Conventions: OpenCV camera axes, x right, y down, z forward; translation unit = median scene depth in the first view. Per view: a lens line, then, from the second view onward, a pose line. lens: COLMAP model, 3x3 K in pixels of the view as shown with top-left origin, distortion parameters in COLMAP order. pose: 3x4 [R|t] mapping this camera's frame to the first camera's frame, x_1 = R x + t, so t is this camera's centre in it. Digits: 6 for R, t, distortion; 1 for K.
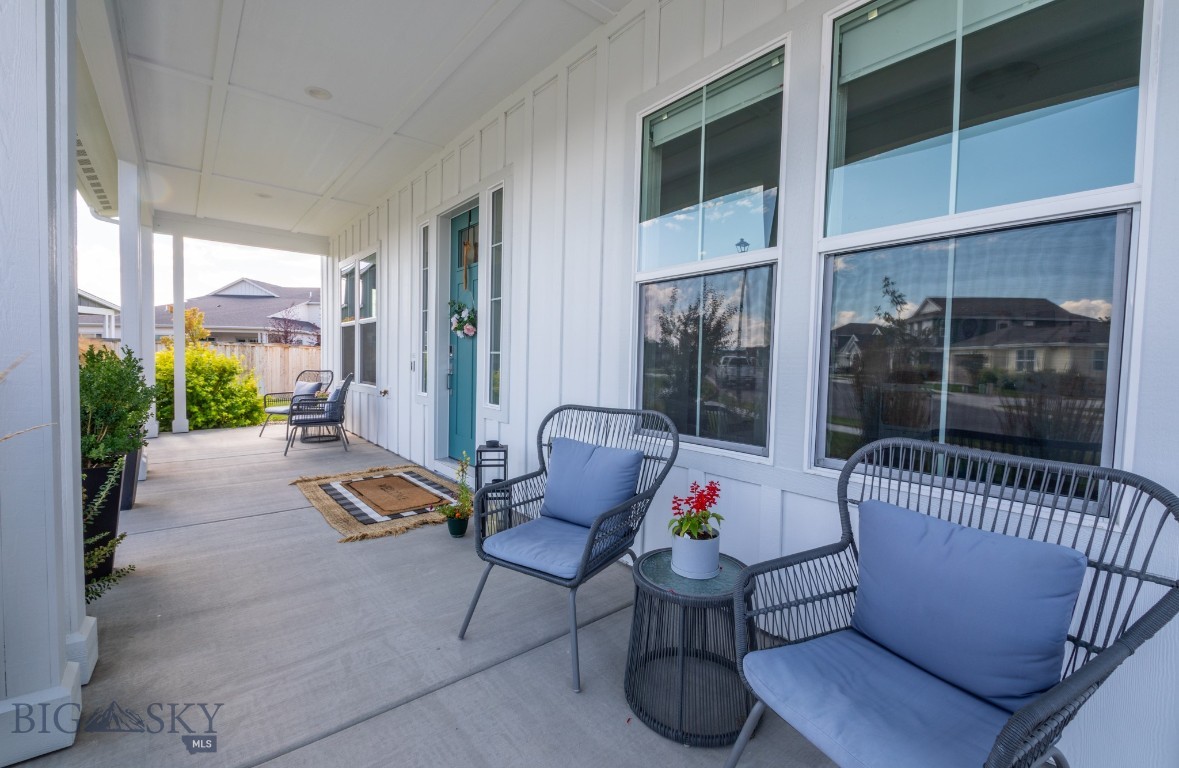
lens RADIAL K [[496.3, 0, 585.0], [0, 496.3, 383.7], [0, 0, 1]] dist [0.002649, 0.000054]
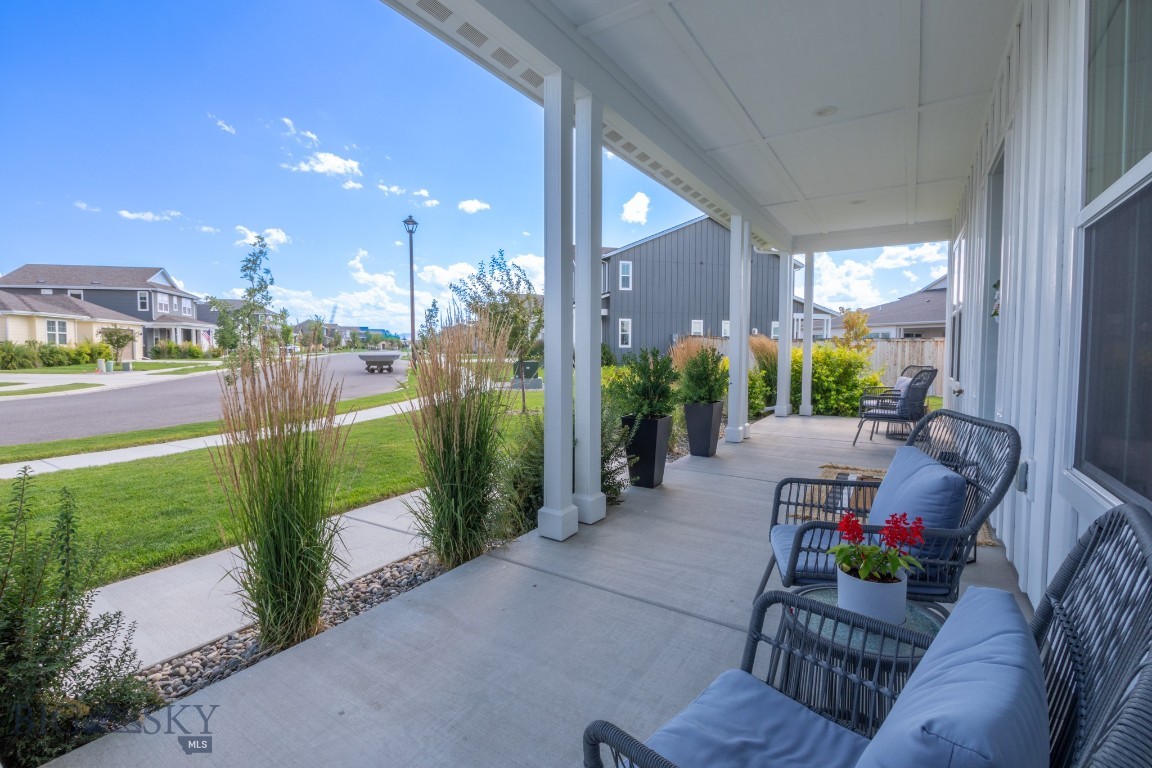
lens RADIAL K [[516.1, 0, 575.1], [0, 516.1, 378.1], [0, 0, 1]] dist [-0.004646, -0.000496]
pose [[0.313317, 0.037911, -0.948892, 0.199178], [-0.041345, 0.998800, 0.026253, -0.001892], [0.948748, 0.031006, 0.314508, 0.069592]]
